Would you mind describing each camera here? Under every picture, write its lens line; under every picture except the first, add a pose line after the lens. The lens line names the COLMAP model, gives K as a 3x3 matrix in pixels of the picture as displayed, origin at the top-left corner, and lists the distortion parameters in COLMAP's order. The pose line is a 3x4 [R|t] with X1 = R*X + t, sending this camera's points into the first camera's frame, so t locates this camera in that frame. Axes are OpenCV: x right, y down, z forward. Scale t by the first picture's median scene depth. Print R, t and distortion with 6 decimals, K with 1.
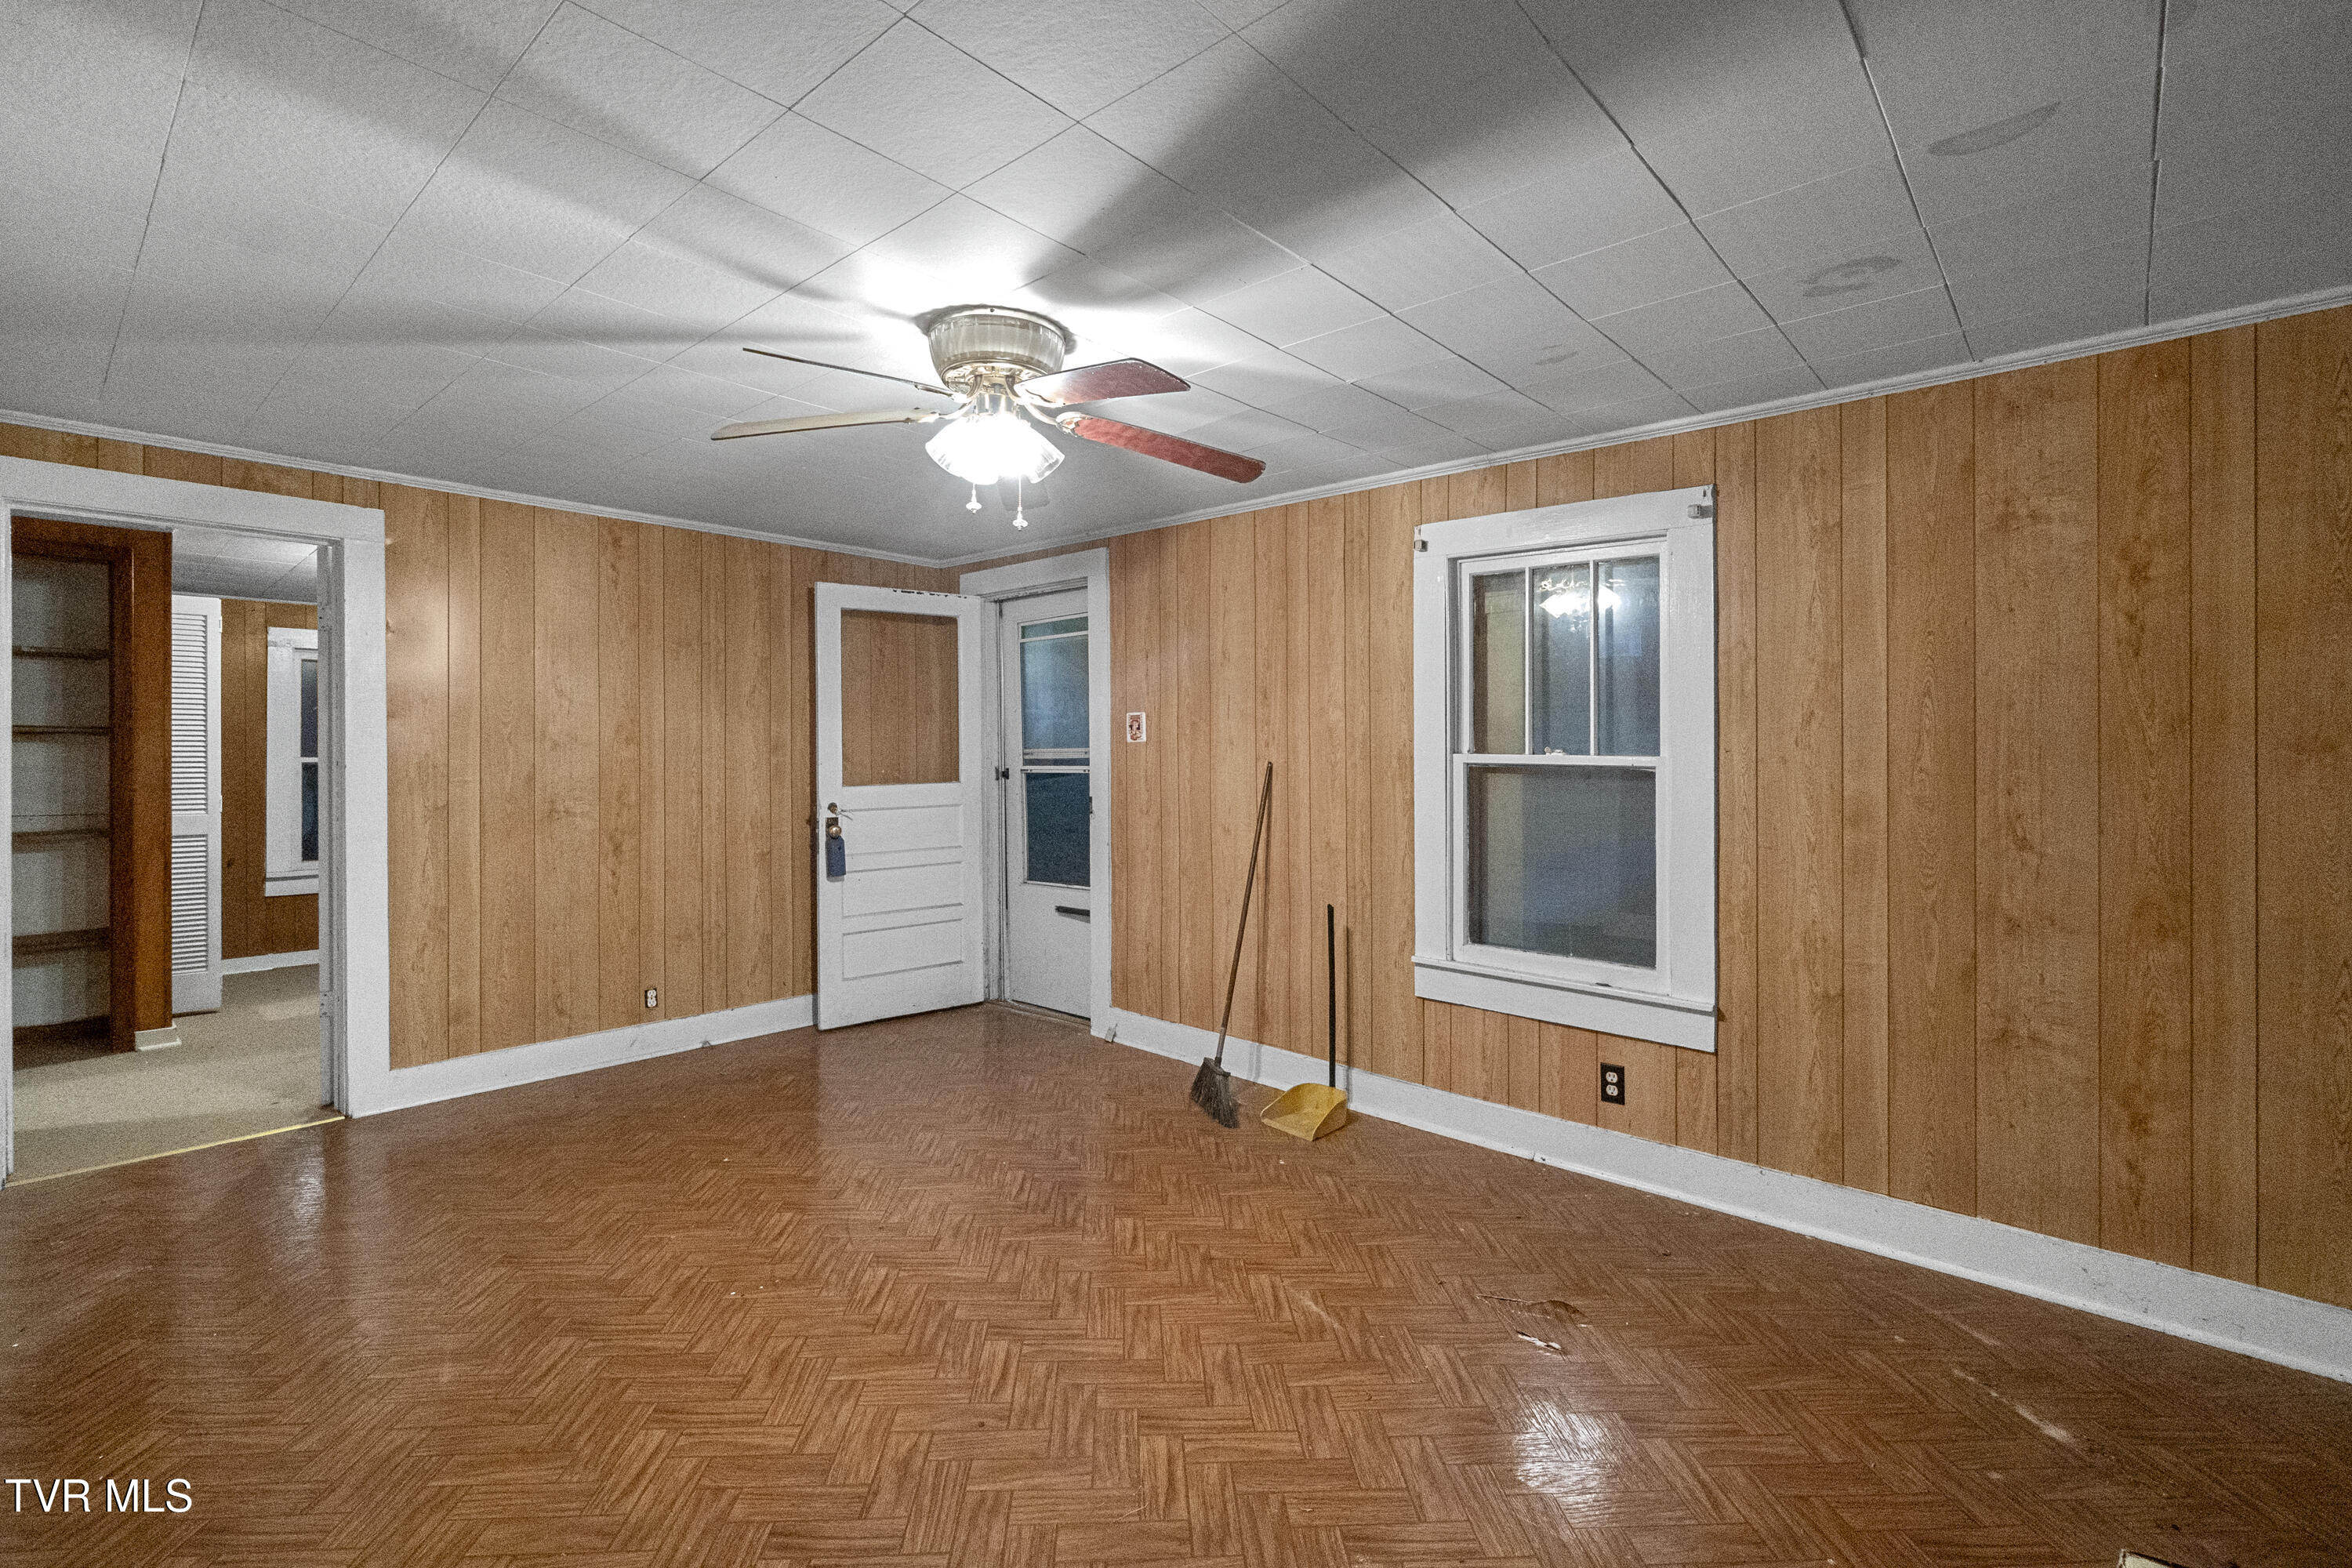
lens RADIAL K [[1030.4, 0, 1176.4], [0, 1030.4, 754.2], [0, 0, 1]] dist [-0.000915, -0.000133]
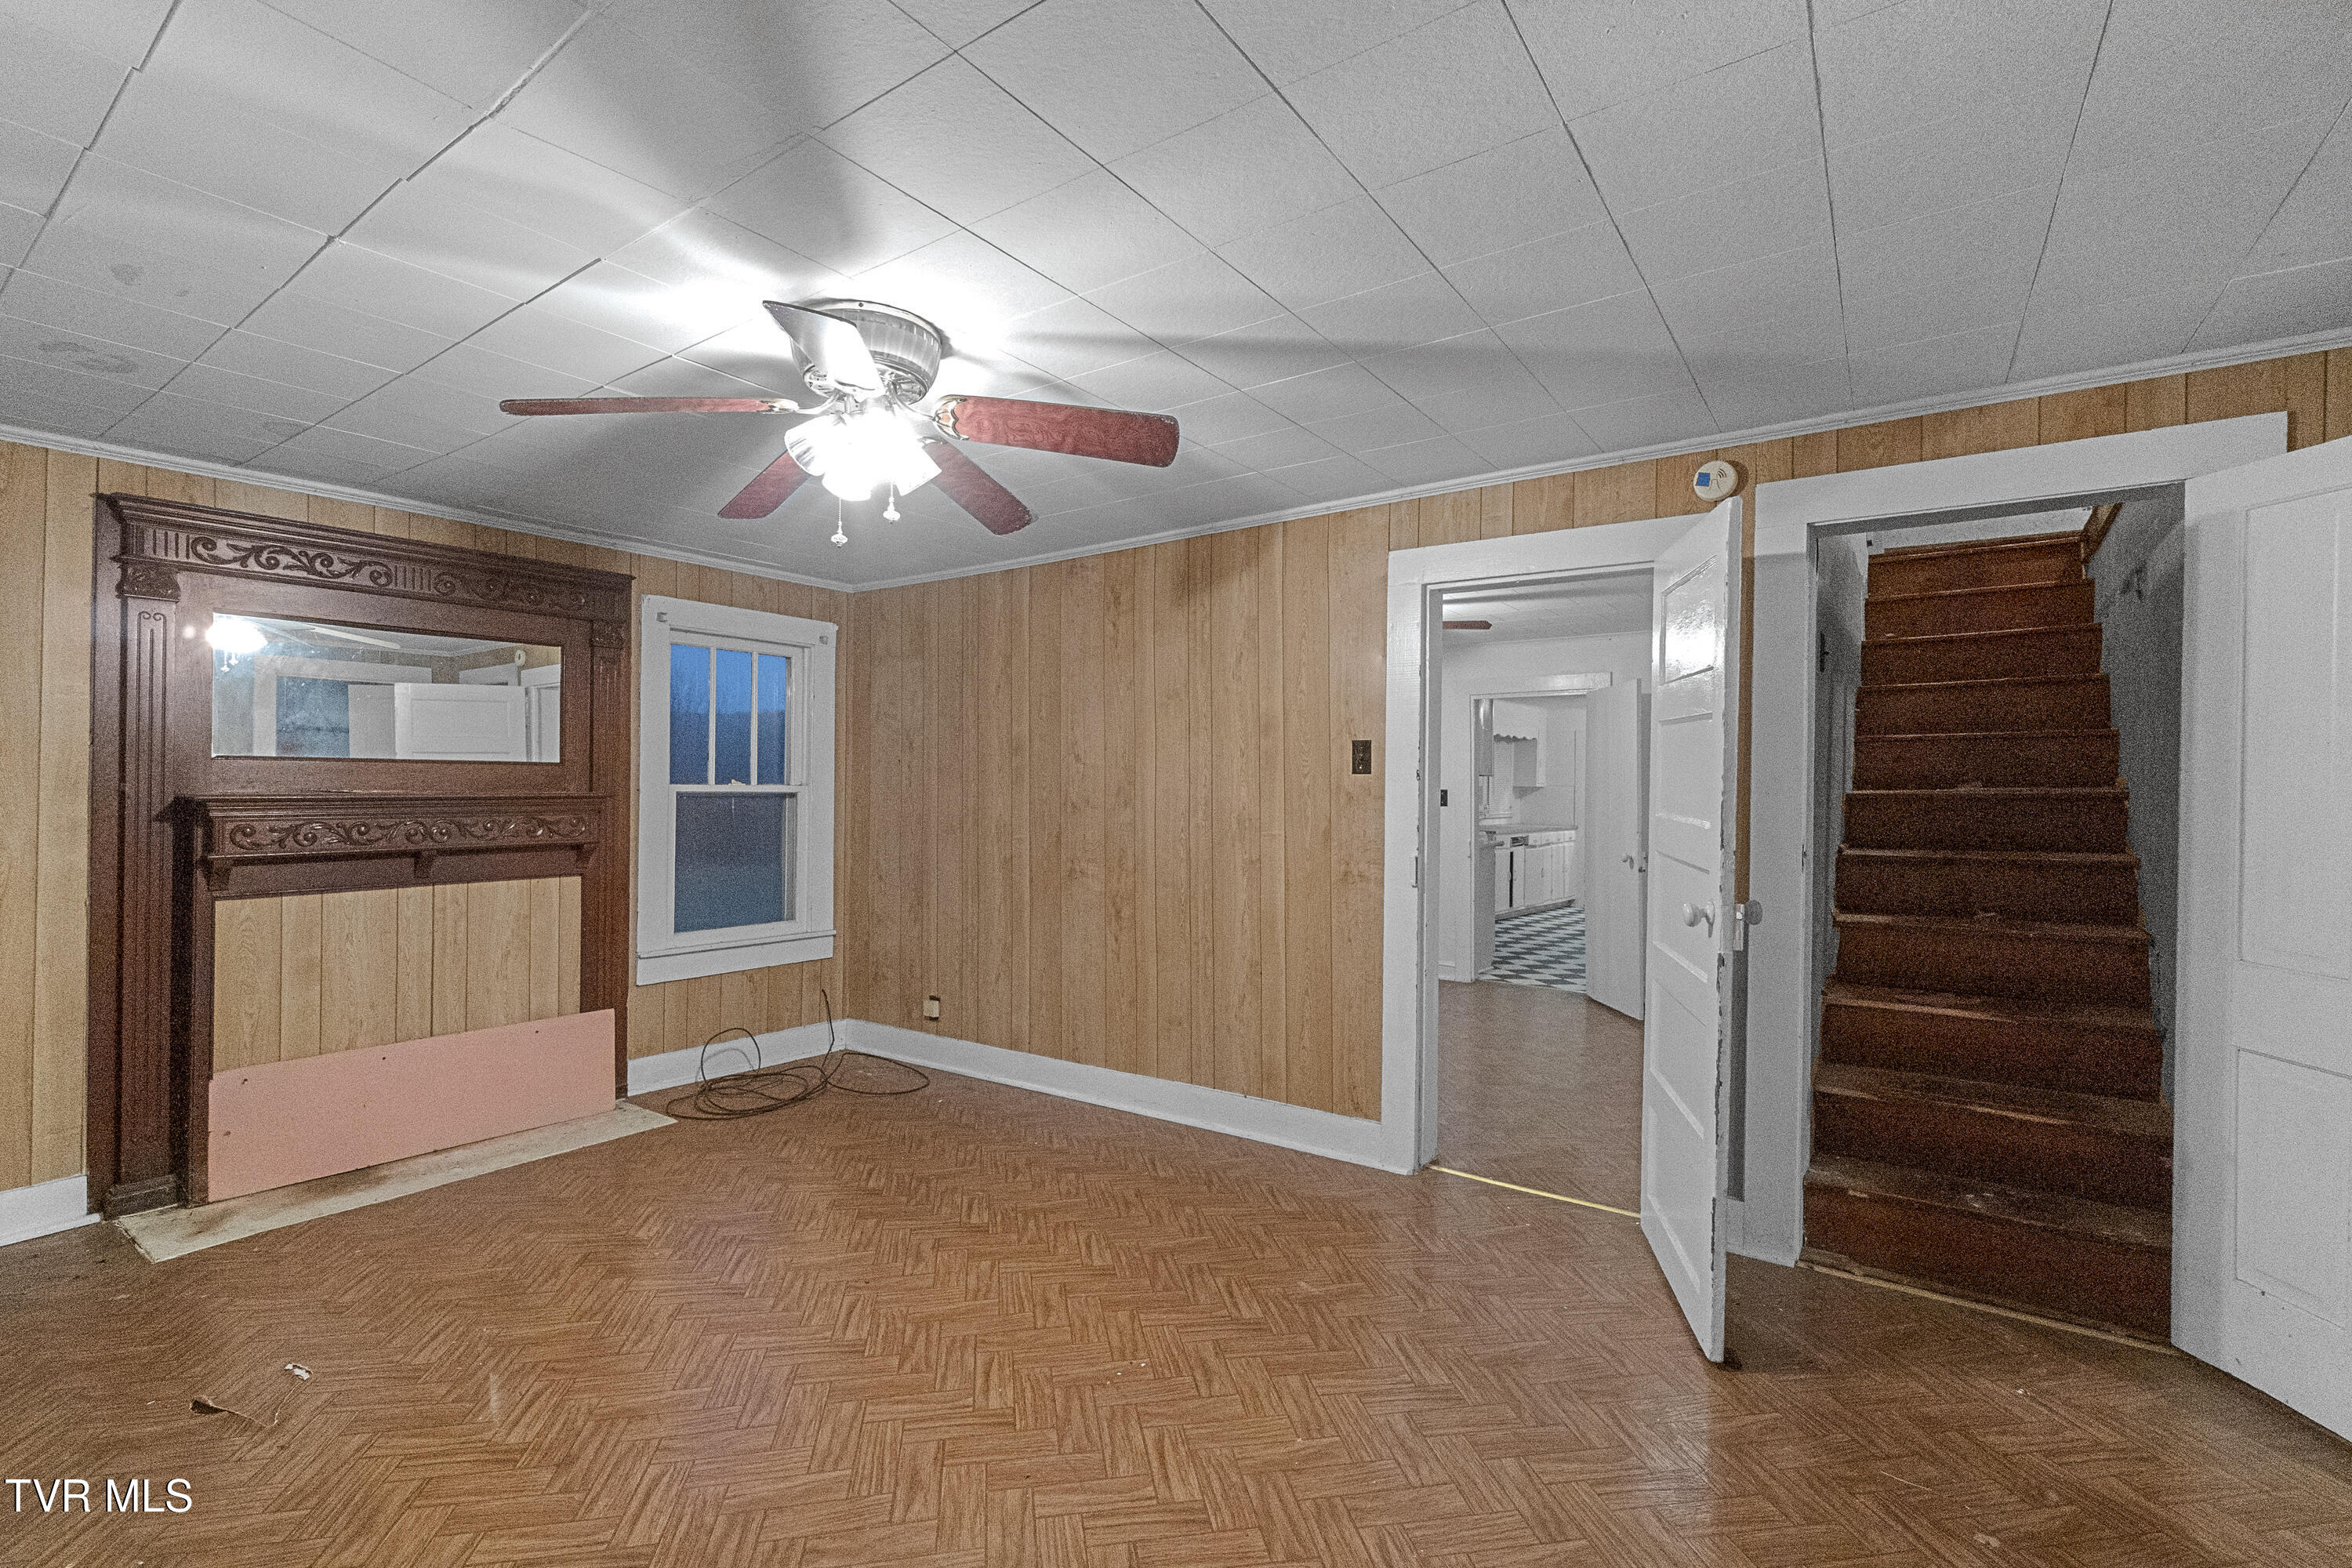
lens RADIAL K [[1057.4, 0, 1176.0], [0, 1057.4, 784.0], [0, 0, 1]] dist [-0.000932, -0.000177]
pose [[-0.991936, -0.008112, -0.126482, -0.230365], [-0.008909, 0.999944, 0.005739, -0.008234], [0.126429, 0.006820, -0.991952, 1.355354]]
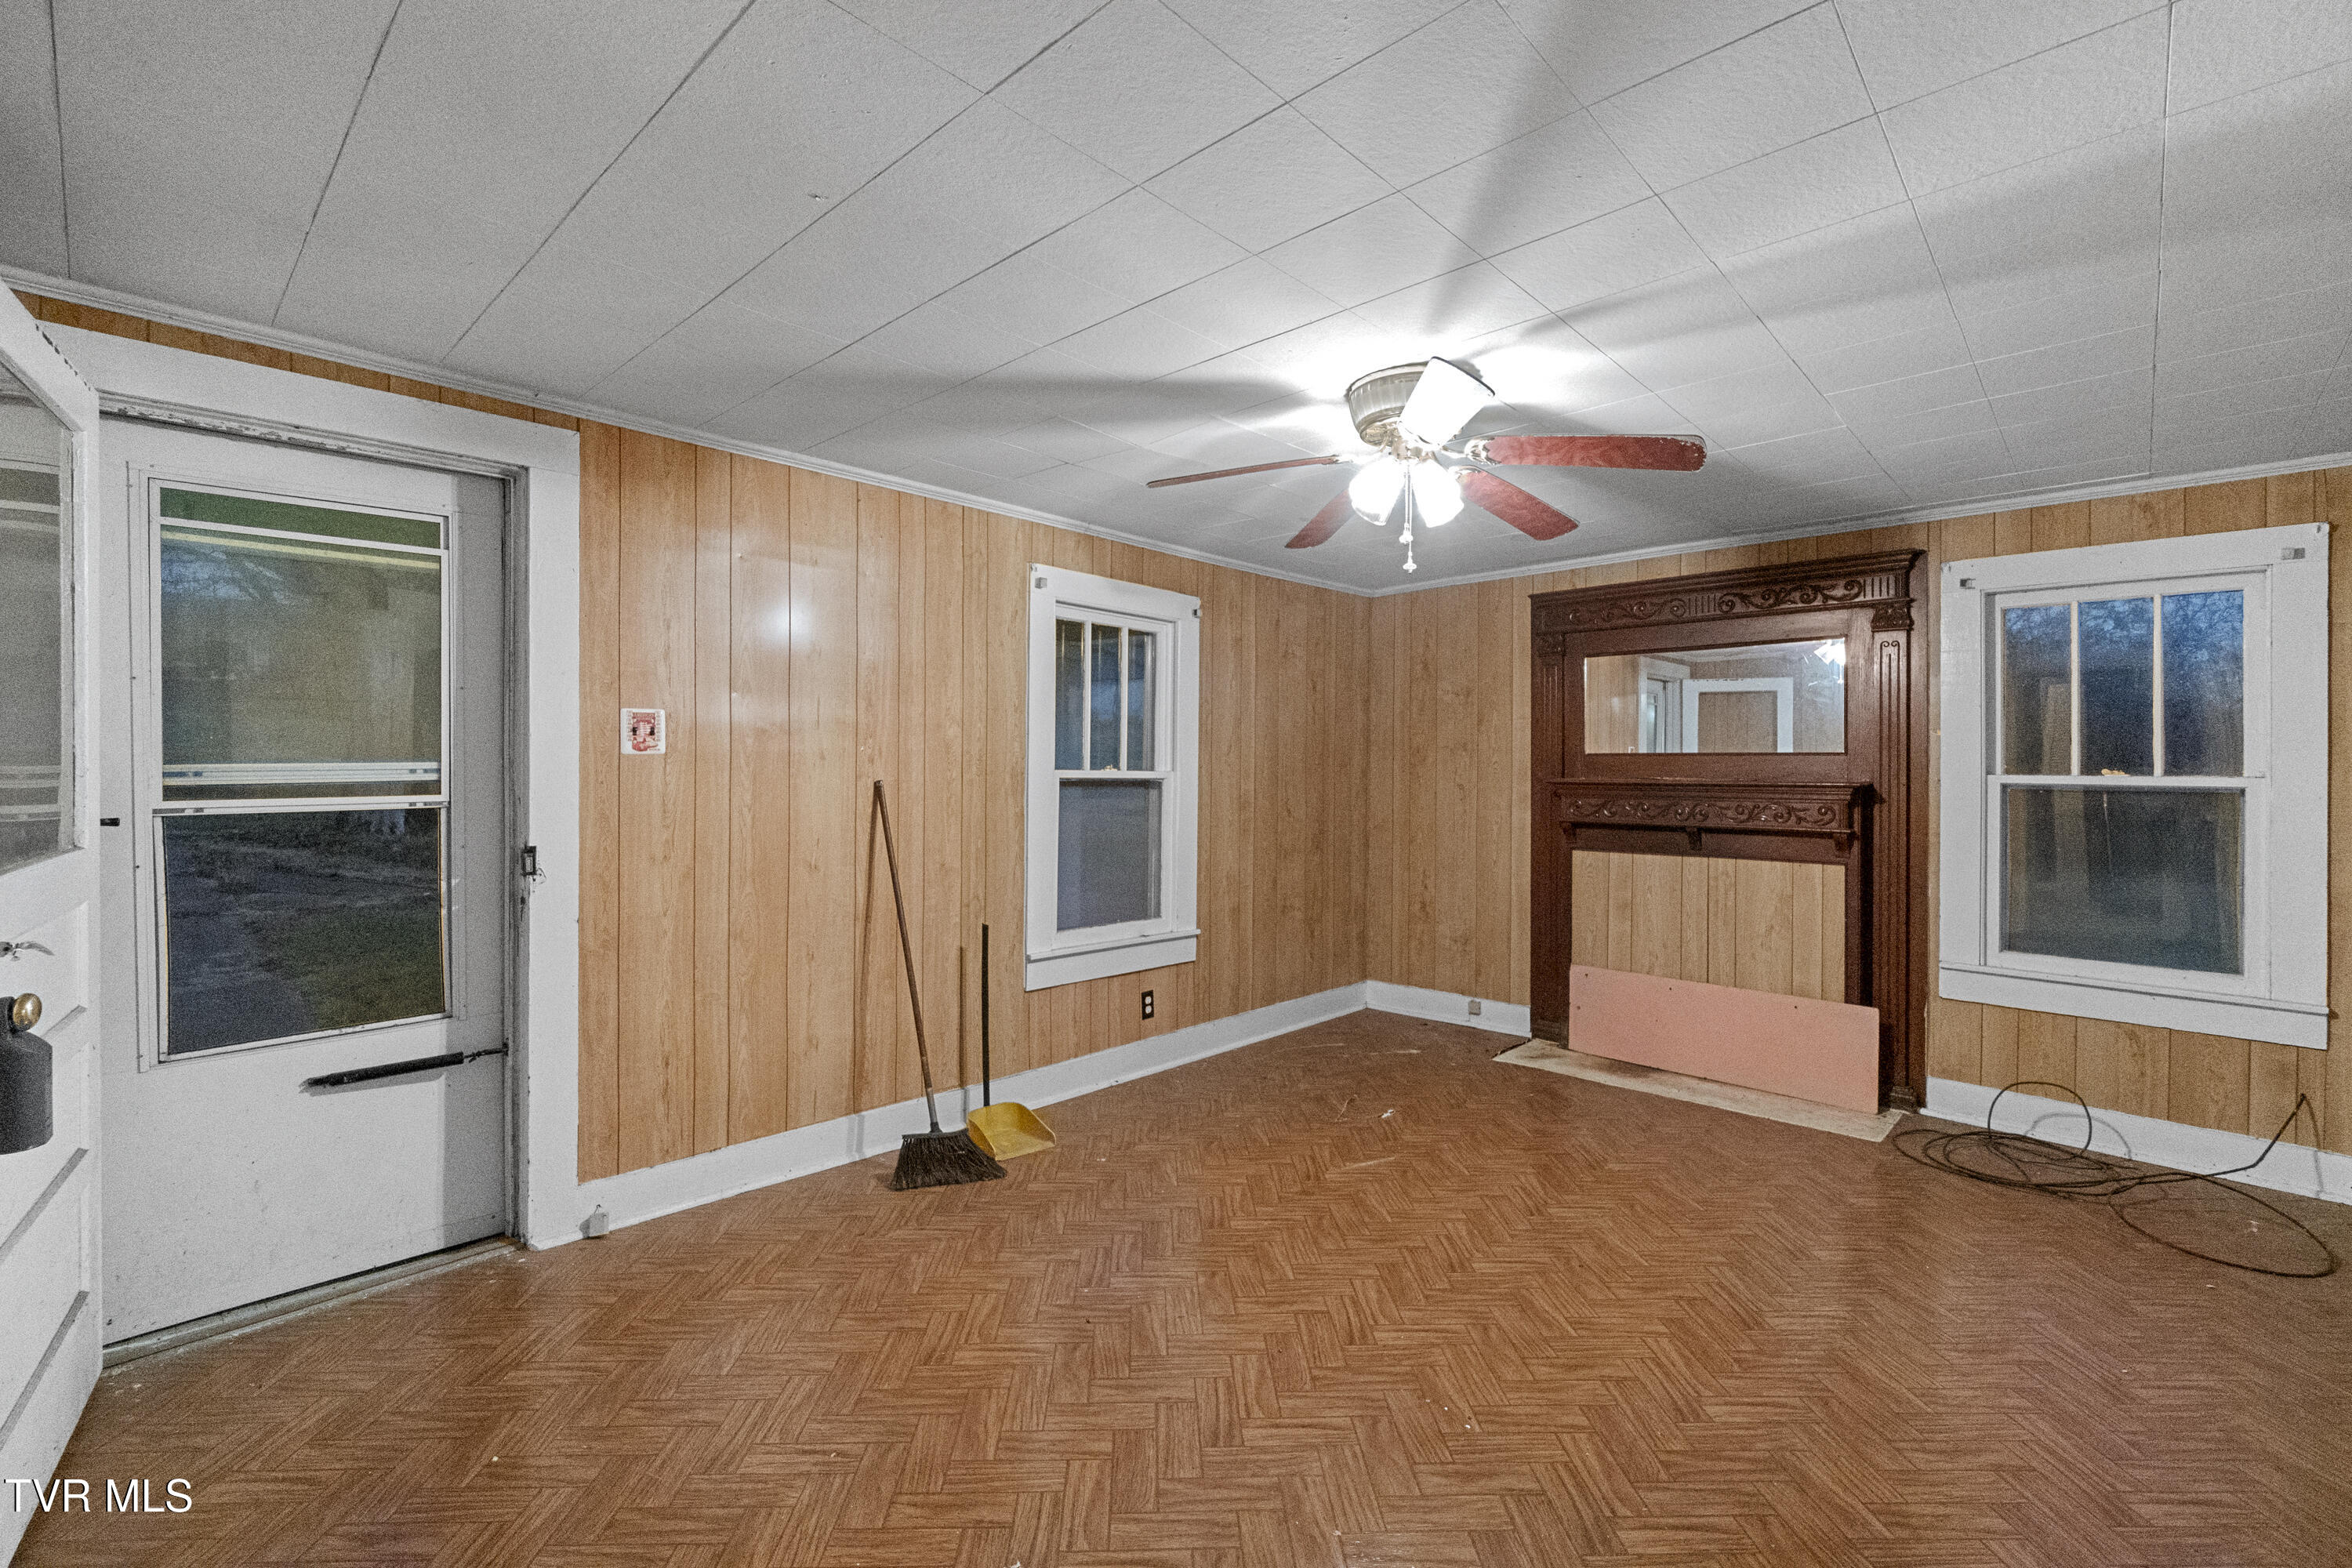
lens RADIAL K [[1029.2, 0, 1148.0], [0, 1029.2, 769.4], [0, 0, 1]] dist [-0.001056, -0.000156]
pose [[0.044022, -0.005159, 0.999017, -0.876666], [0.000682, 0.999987, 0.005134, -0.006641], [-0.999030, 0.000455, 0.044025, 0.844884]]
